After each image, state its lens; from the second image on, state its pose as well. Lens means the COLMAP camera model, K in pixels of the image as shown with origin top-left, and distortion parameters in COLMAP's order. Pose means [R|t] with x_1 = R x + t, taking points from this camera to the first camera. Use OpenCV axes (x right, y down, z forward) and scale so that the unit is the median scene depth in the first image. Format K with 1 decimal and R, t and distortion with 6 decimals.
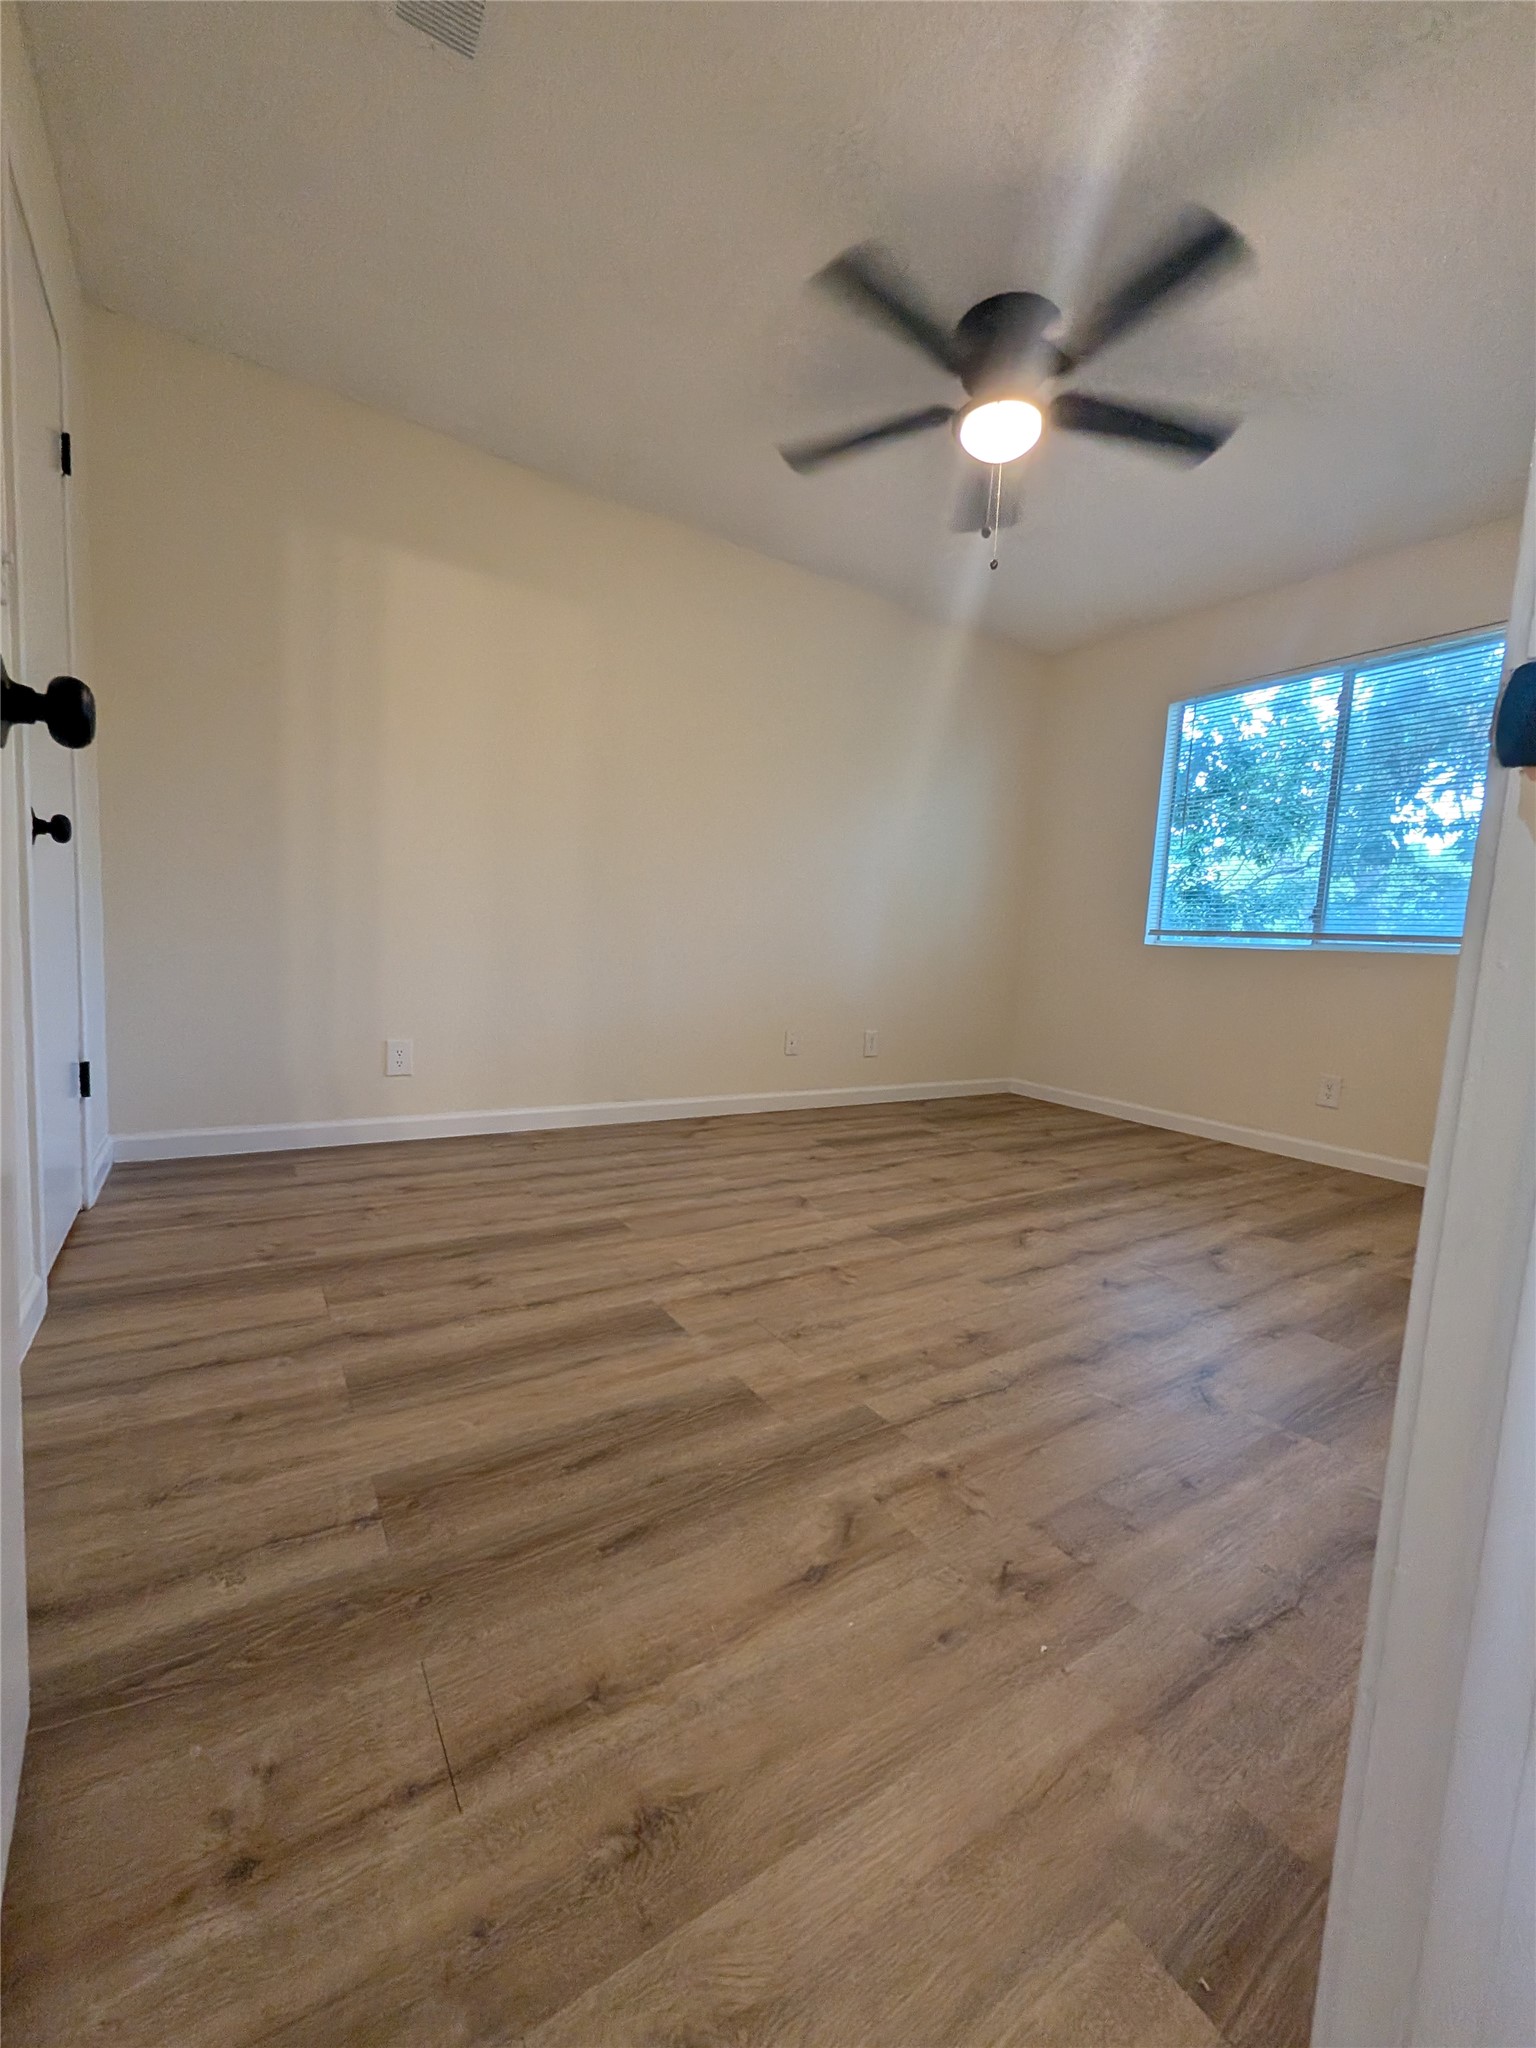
lens RADIAL K [[821.9, 0, 765.4], [0, 821.9, 1026.5], [0, 0, 1]] dist [0.006208, -0.000625]
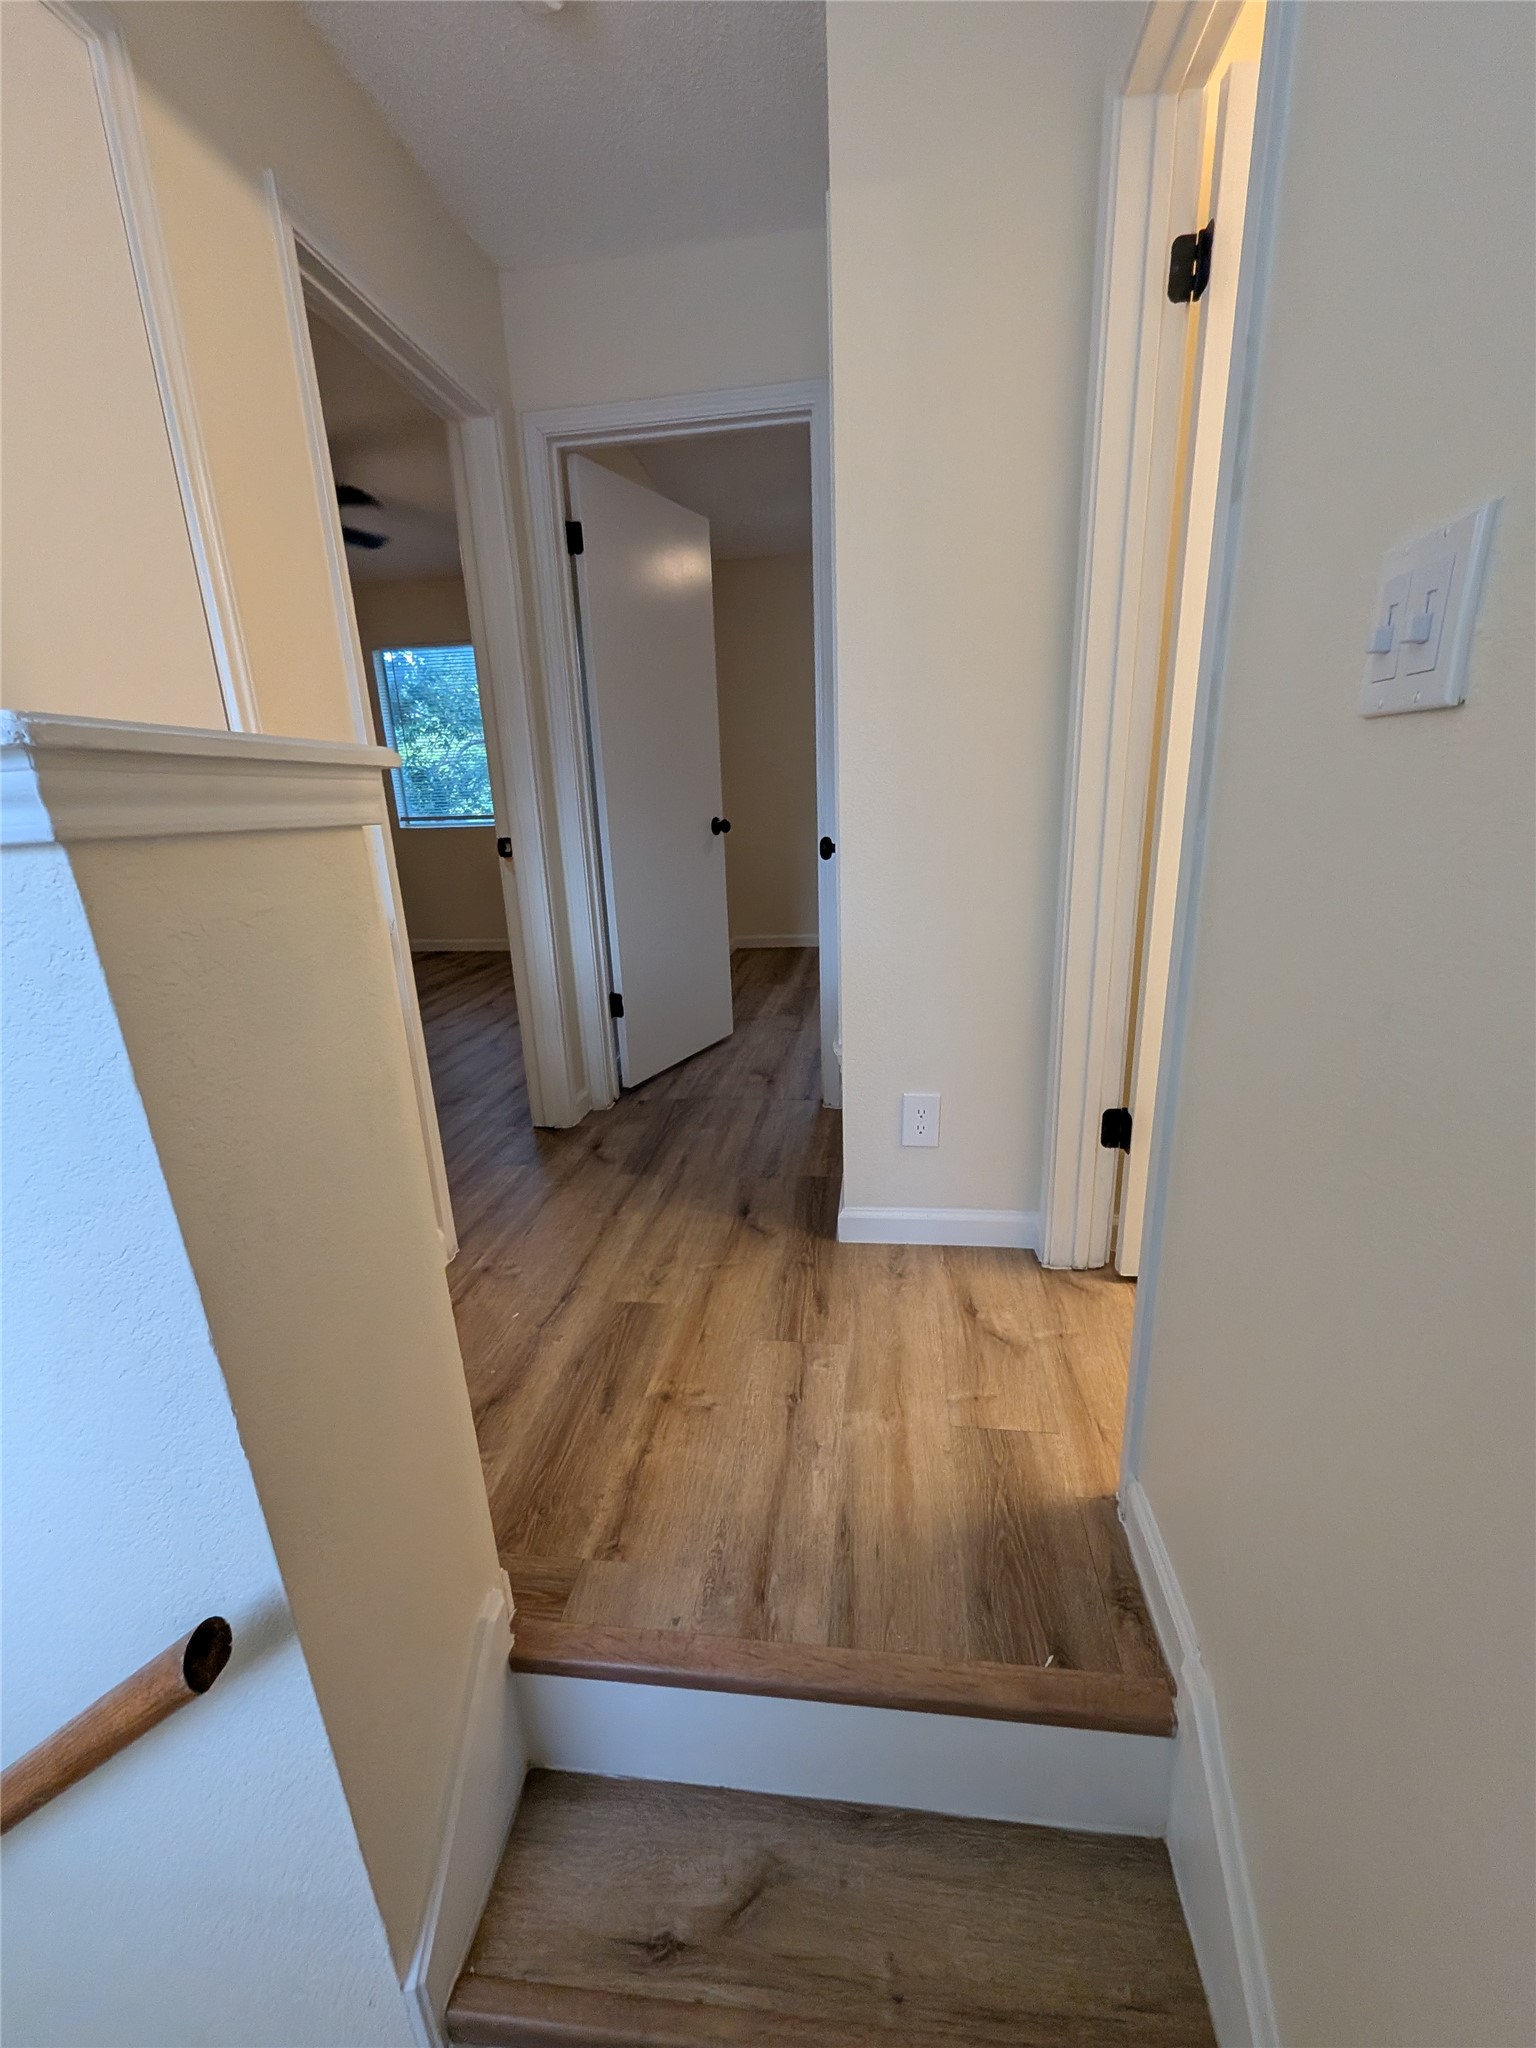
lens RADIAL K [[821.9, 0, 772.8], [0, 821.9, 1026.8], [0, 0, 1]] dist [0.006208, -0.000625]
pose [[0.639911, -0.285639, 0.713389, -0.248339], [0.139132, 0.956073, 0.258007, -0.049884], [-0.755749, -0.065846, 0.651543, -0.452010]]
